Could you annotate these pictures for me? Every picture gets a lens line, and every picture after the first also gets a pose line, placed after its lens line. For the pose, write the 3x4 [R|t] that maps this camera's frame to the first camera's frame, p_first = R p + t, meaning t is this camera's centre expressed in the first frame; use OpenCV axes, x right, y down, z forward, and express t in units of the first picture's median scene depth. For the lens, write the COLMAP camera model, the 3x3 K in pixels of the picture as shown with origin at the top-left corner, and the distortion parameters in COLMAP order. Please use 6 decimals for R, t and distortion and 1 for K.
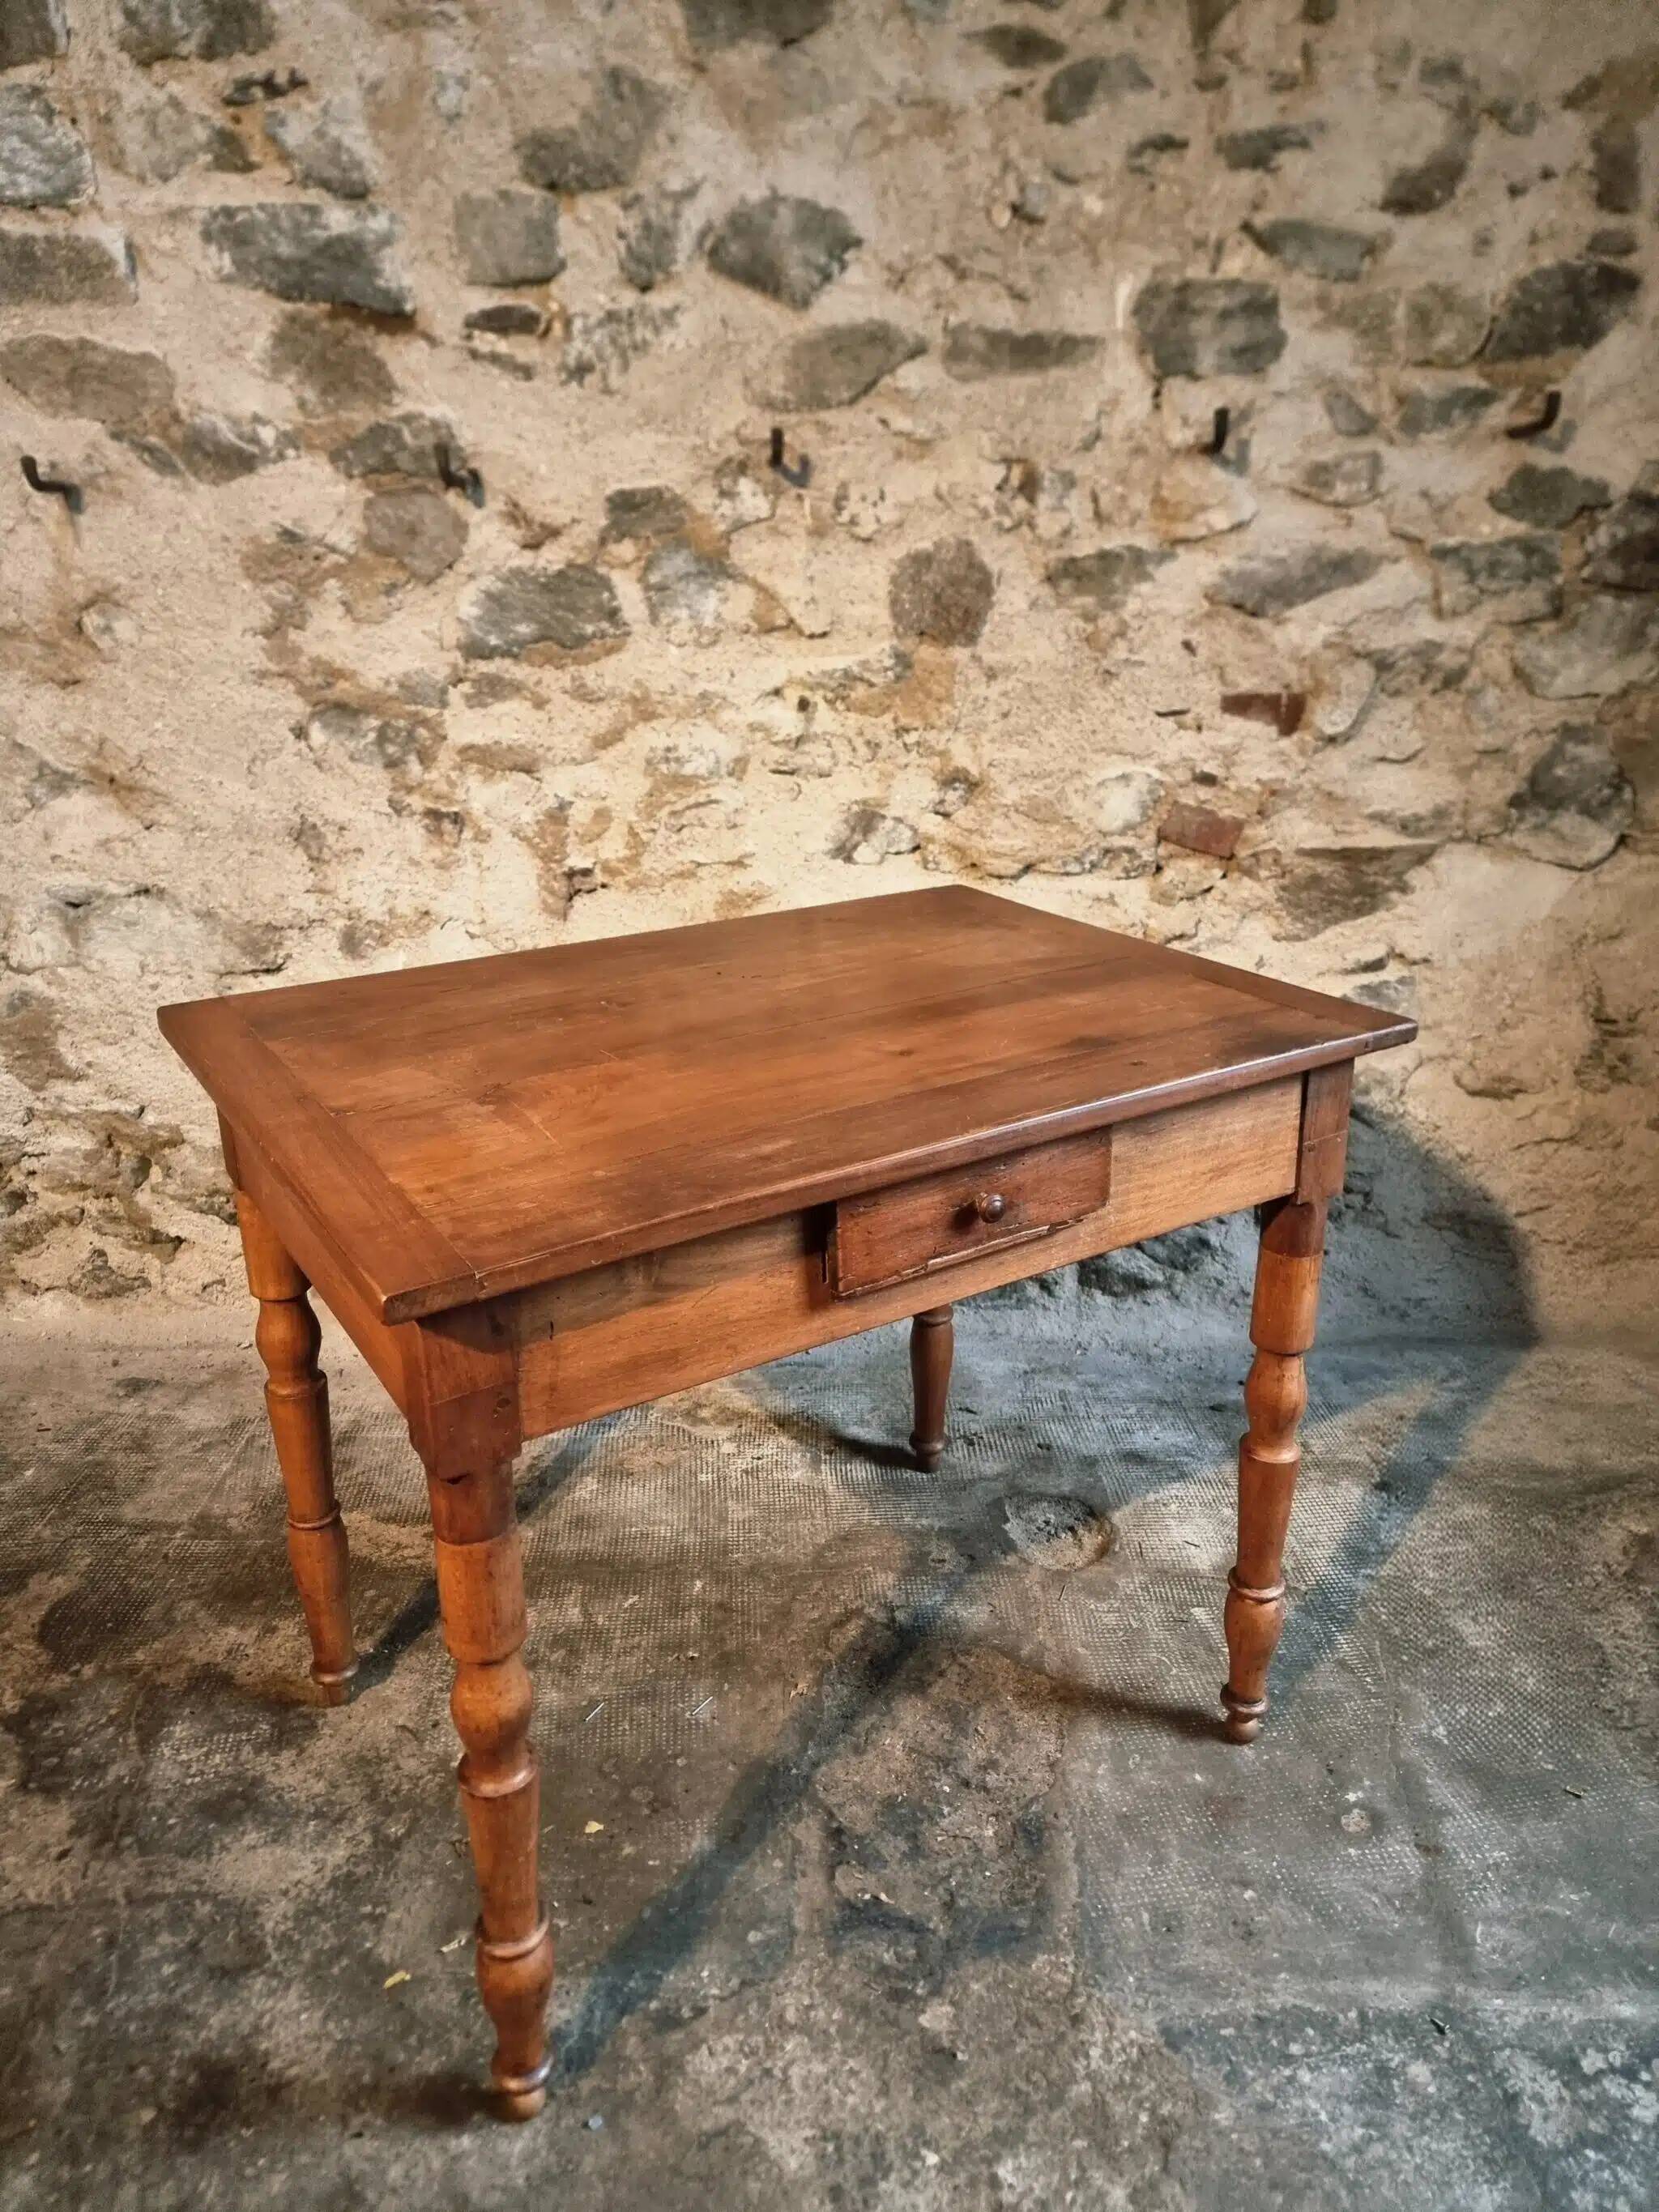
lens RADIAL K [[1531.9, 0, 806.4], [0, 1531.9, 1113.4], [0, 0, 1]] dist [0.069435, -0.064918]
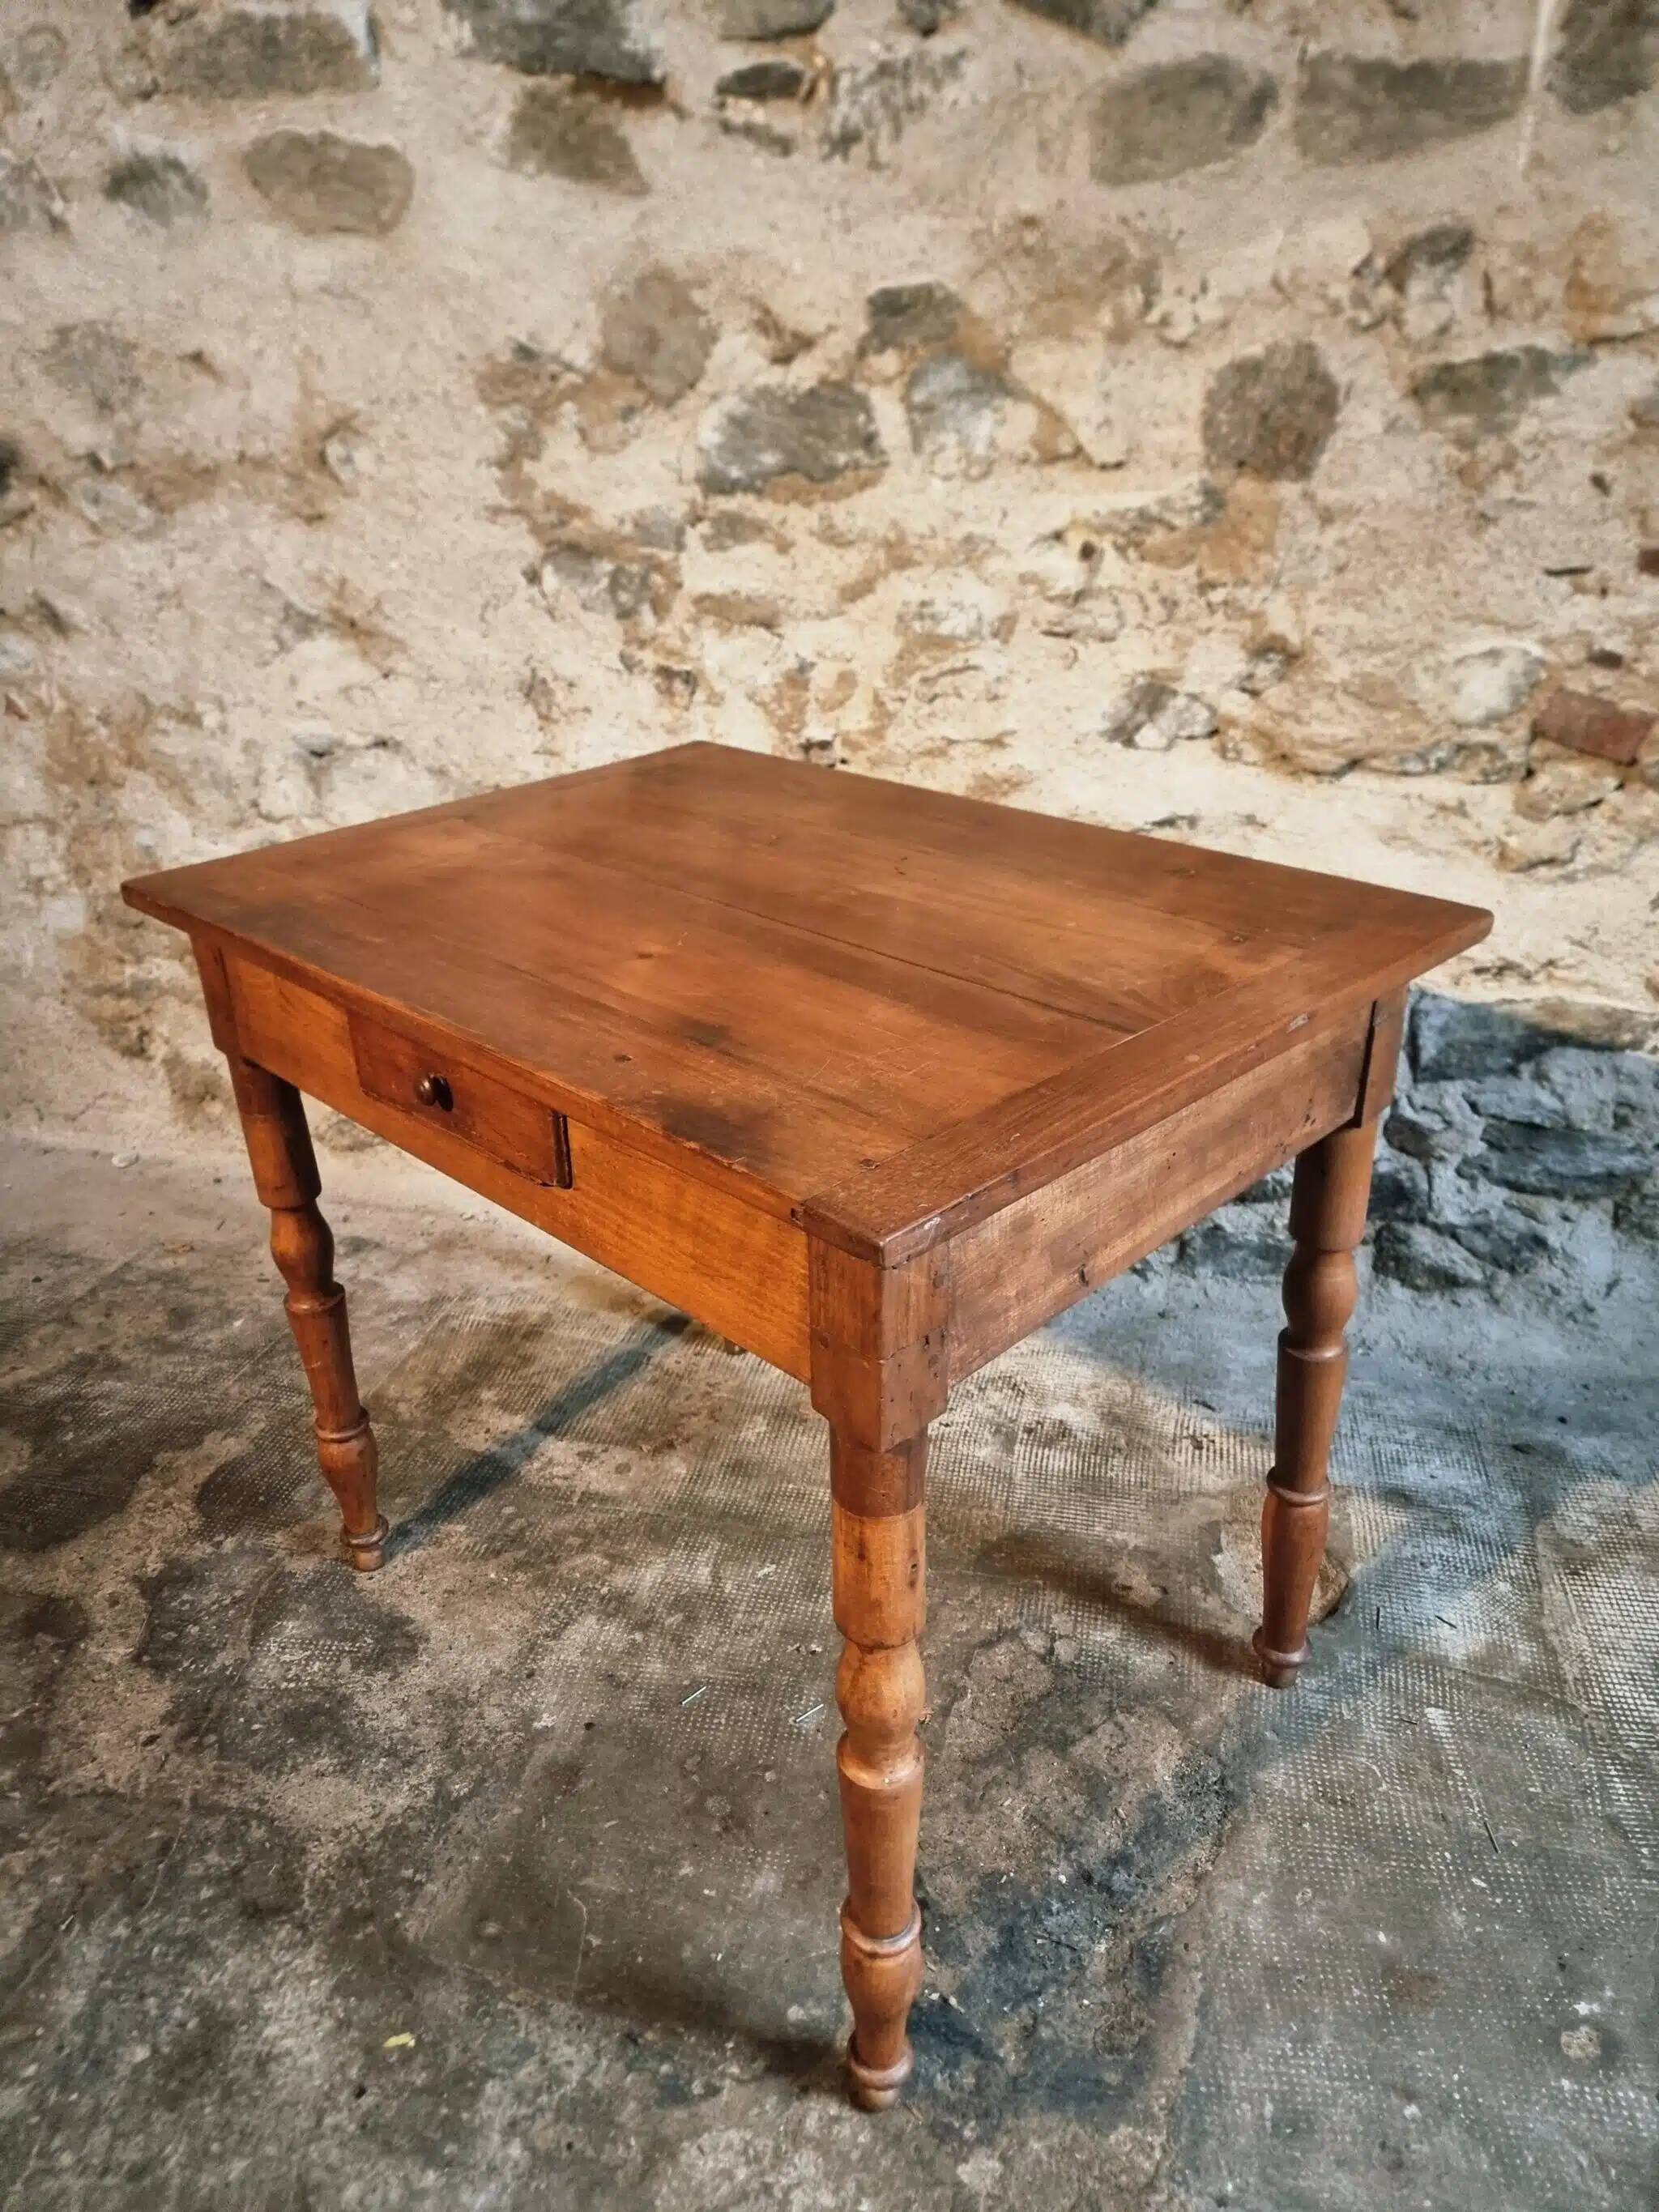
lens RADIAL K [[1536.4, 0, 802.3], [0, 1536.4, 1104.7], [0, 0, 1]] dist [0.057931, -0.060610]
pose [[0.963565, 0.105321, -0.245866, 0.088220], [-0.083117, 0.991607, 0.099032, -0.040748], [0.254232, -0.074988, 0.964232, 0.135272]]
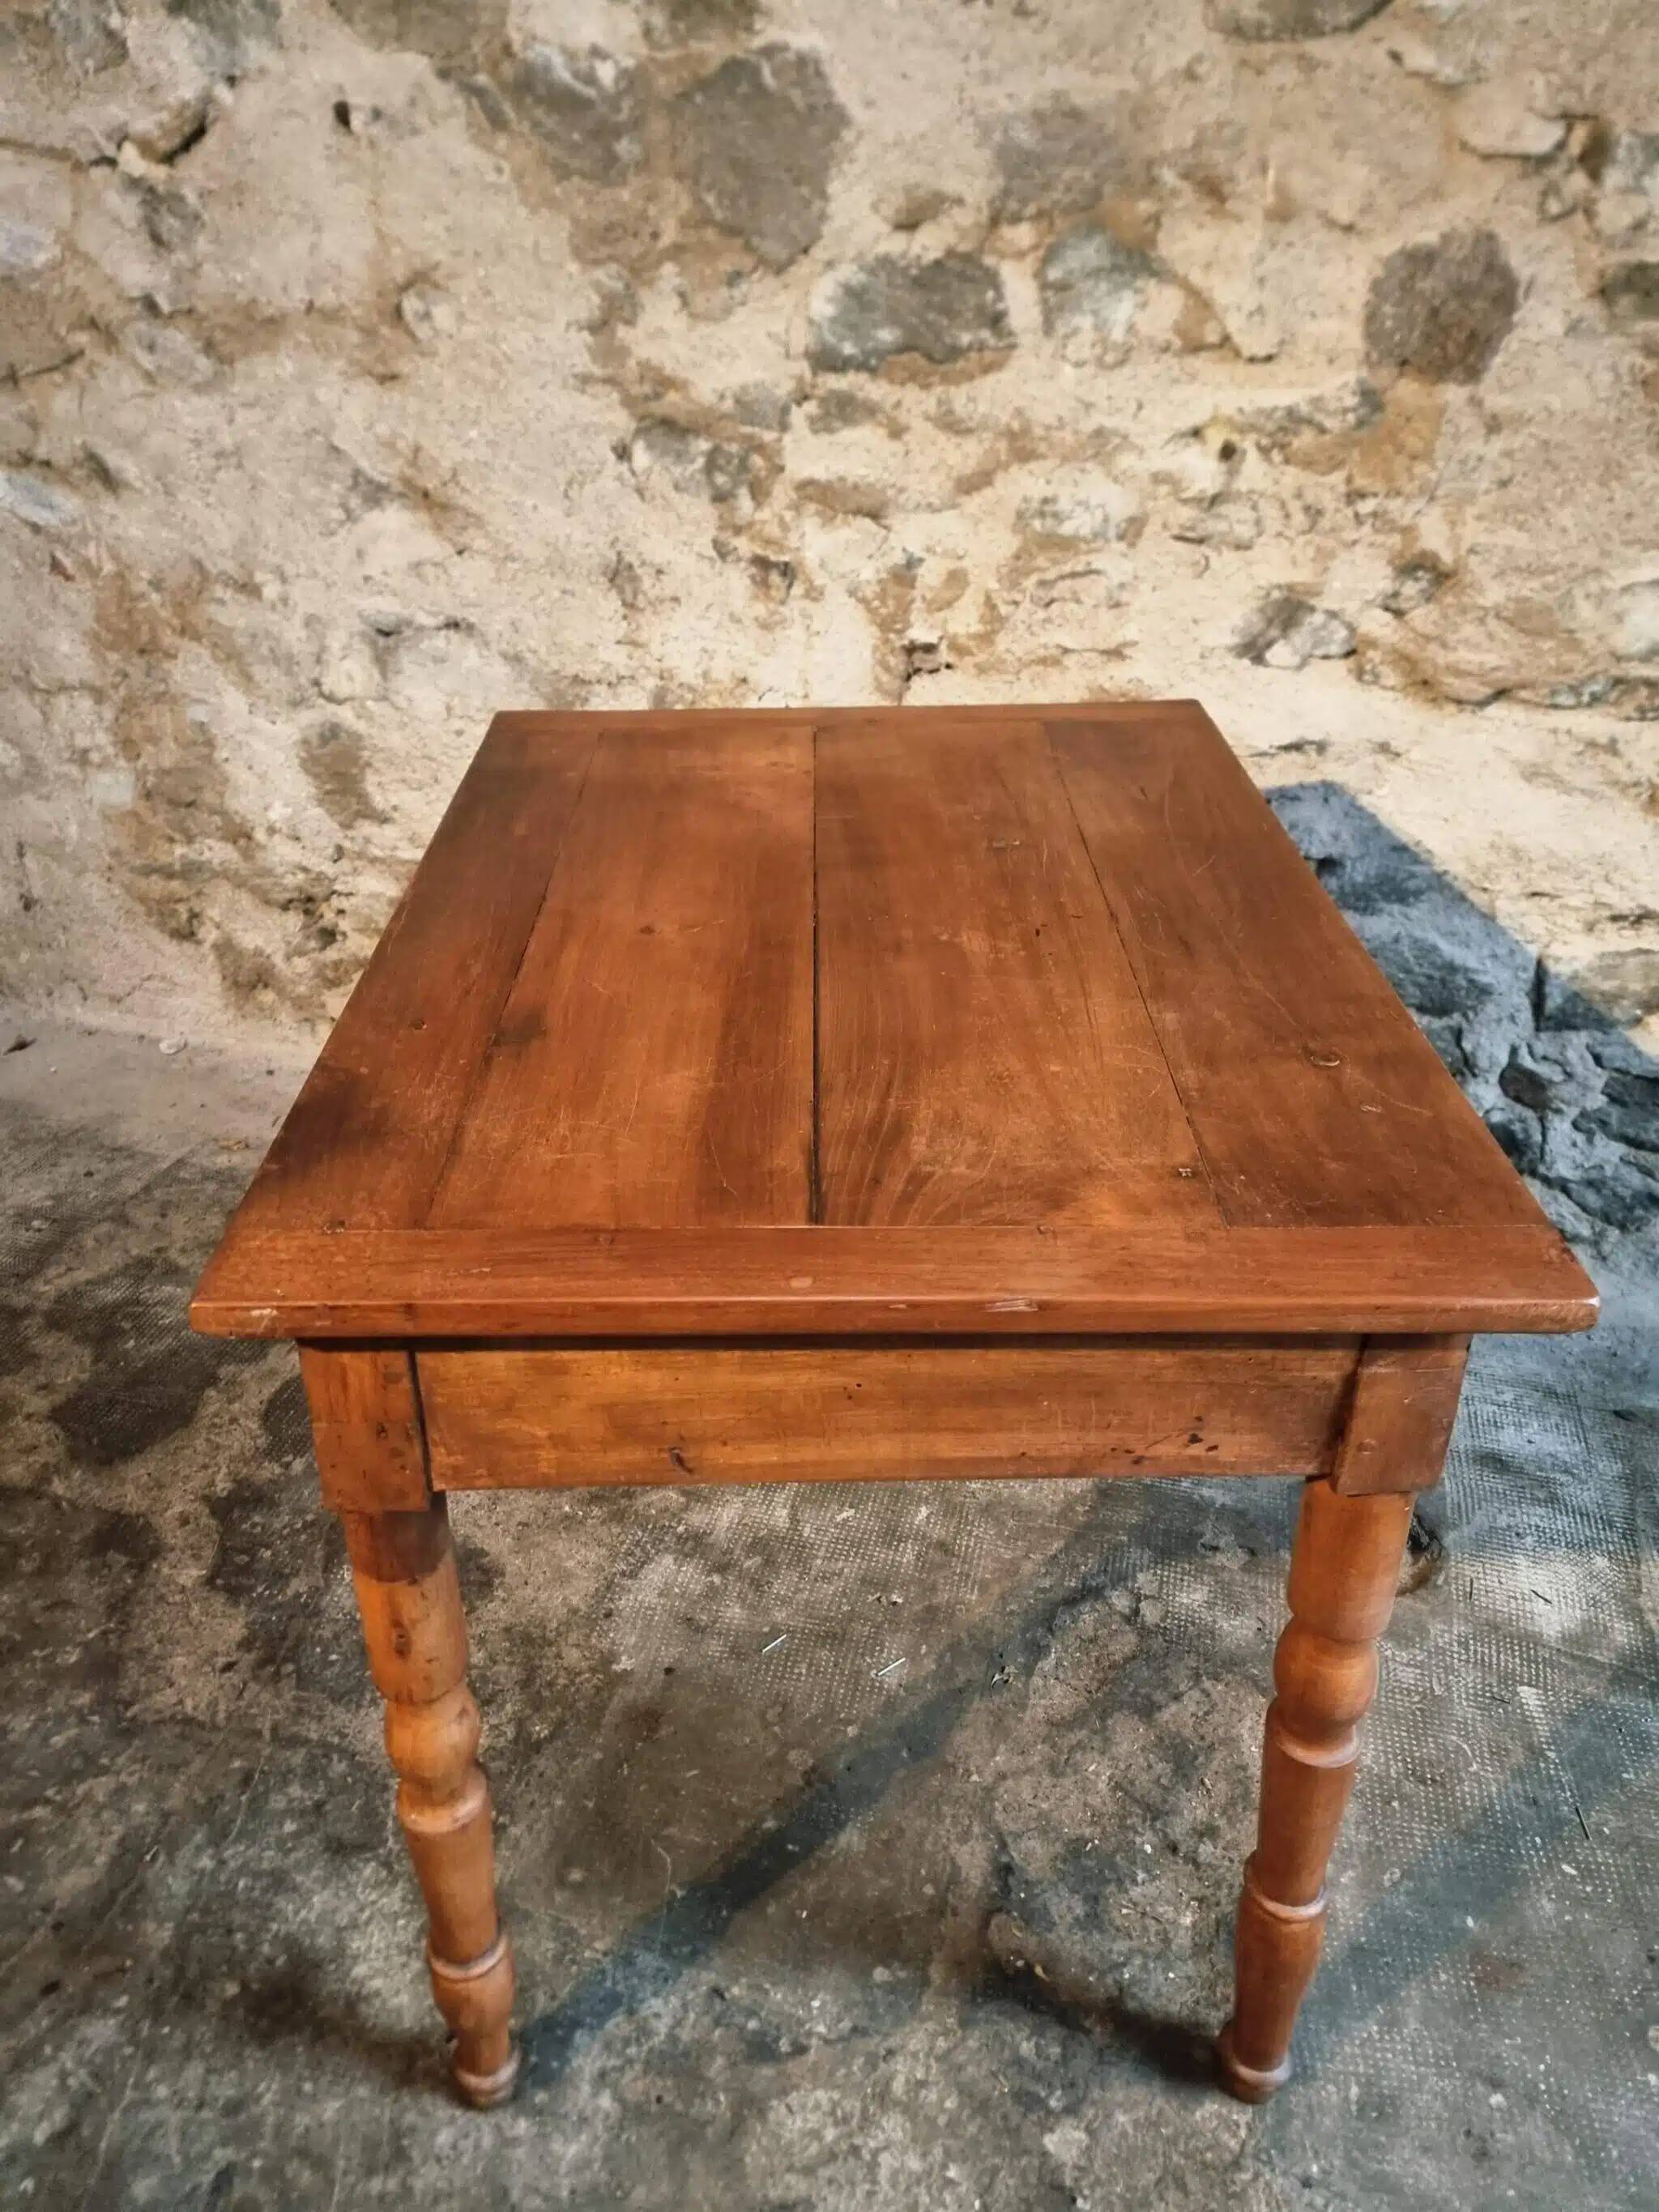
lens RADIAL K [[1599.6, 0, 820.0], [0, 1599.6, 1093.1], [0, 0, 1]] dist [0.059456, -0.058683]
pose [[0.956832, 0.158872, -0.243376, 0.051491], [-0.116086, 0.976588, 0.181109, -0.076863], [0.266451, -0.145038, 0.952873, 0.132774]]
